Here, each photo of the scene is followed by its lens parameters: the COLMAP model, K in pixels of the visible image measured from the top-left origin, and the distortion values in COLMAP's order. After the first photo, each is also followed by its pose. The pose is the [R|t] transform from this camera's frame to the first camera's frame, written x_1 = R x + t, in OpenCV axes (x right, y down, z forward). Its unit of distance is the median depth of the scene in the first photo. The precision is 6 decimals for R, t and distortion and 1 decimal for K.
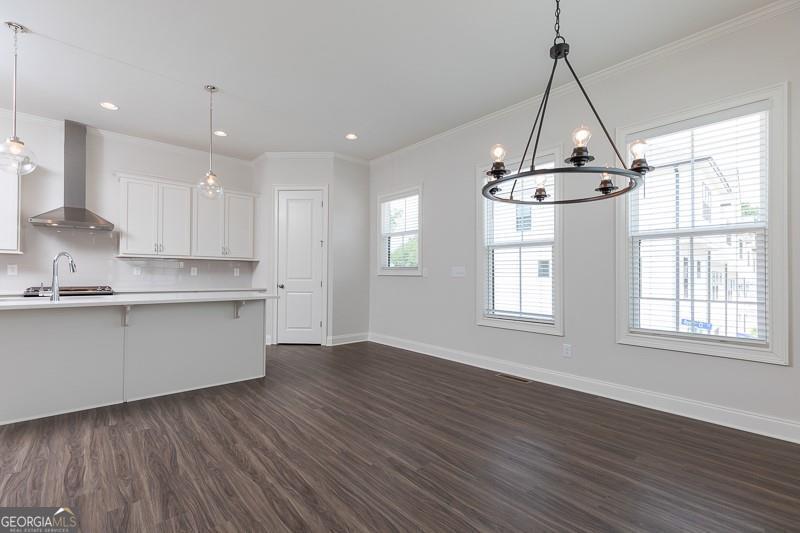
lens RADIAL K [[356.4, 0, 399.6], [0, 356.4, 272.3], [0, 0, 1]] dist [0.003744, 0.000453]
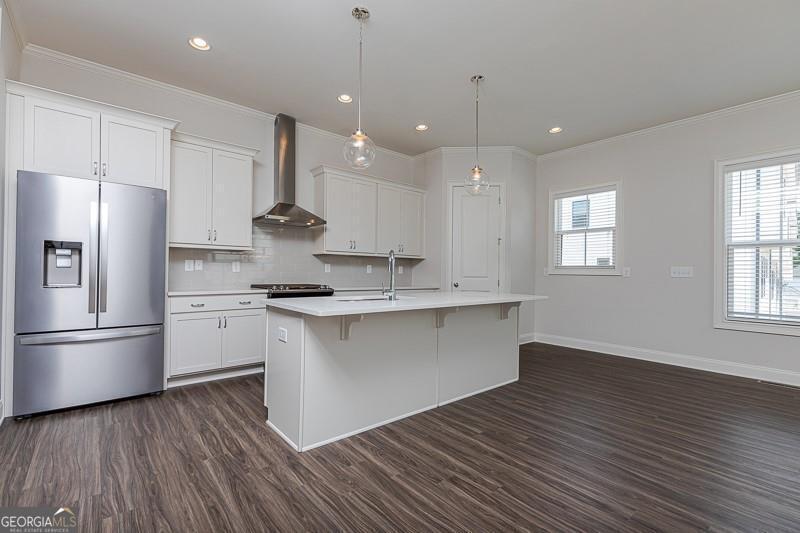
lens RADIAL K [[356.4, 0, 399.6], [0, 356.4, 272.3], [0, 0, 1]] dist [0.003744, 0.000453]
pose [[0.999682, 0.005706, -0.024569, -0.624811], [-0.005463, 0.999936, 0.009938, -0.005581], [0.024624, -0.009801, 0.999649, 0.030097]]
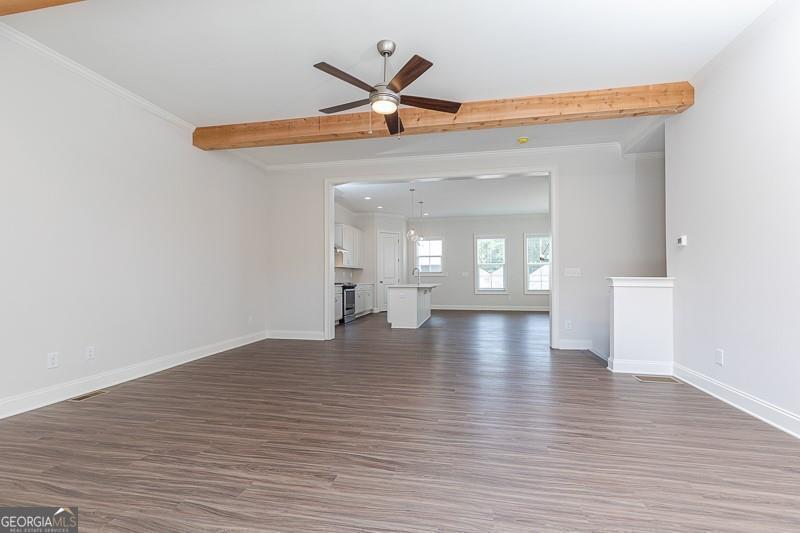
lens RADIAL K [[362.5, 0, 401.0], [0, 362.5, 271.0], [0, 0, 1]] dist [0.001891, -0.000009]
pose [[0.794740, 0.004776, 0.606931, -1.937243], [0.000275, 0.999966, -0.008230, -0.003958], [-0.606950, 0.006708, 0.794712, -0.845330]]
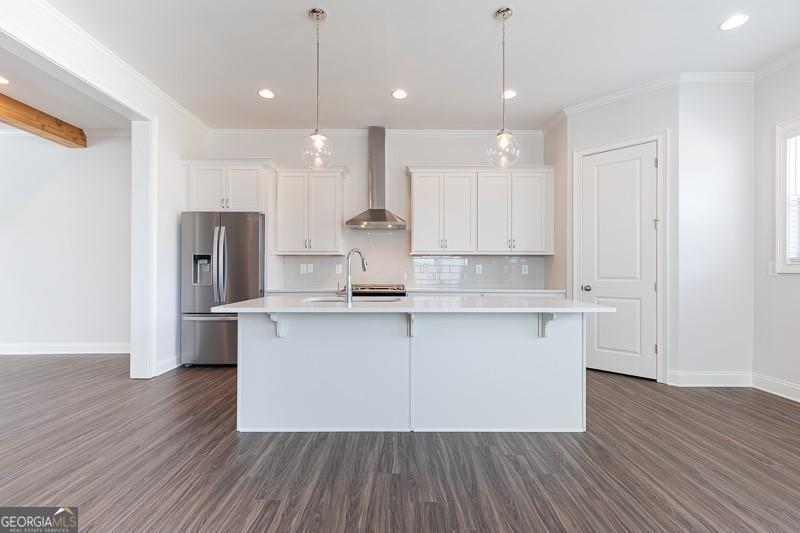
lens RADIAL K [[362.5, 0, 401.0], [0, 362.5, 271.0], [0, 0, 1]] dist [0.001891, -0.000009]
pose [[0.753631, -0.008937, -0.657237, -0.181911], [0.009240, 0.999953, -0.003002, 0.003058], [0.657233, -0.003810, 0.753678, 0.272541]]
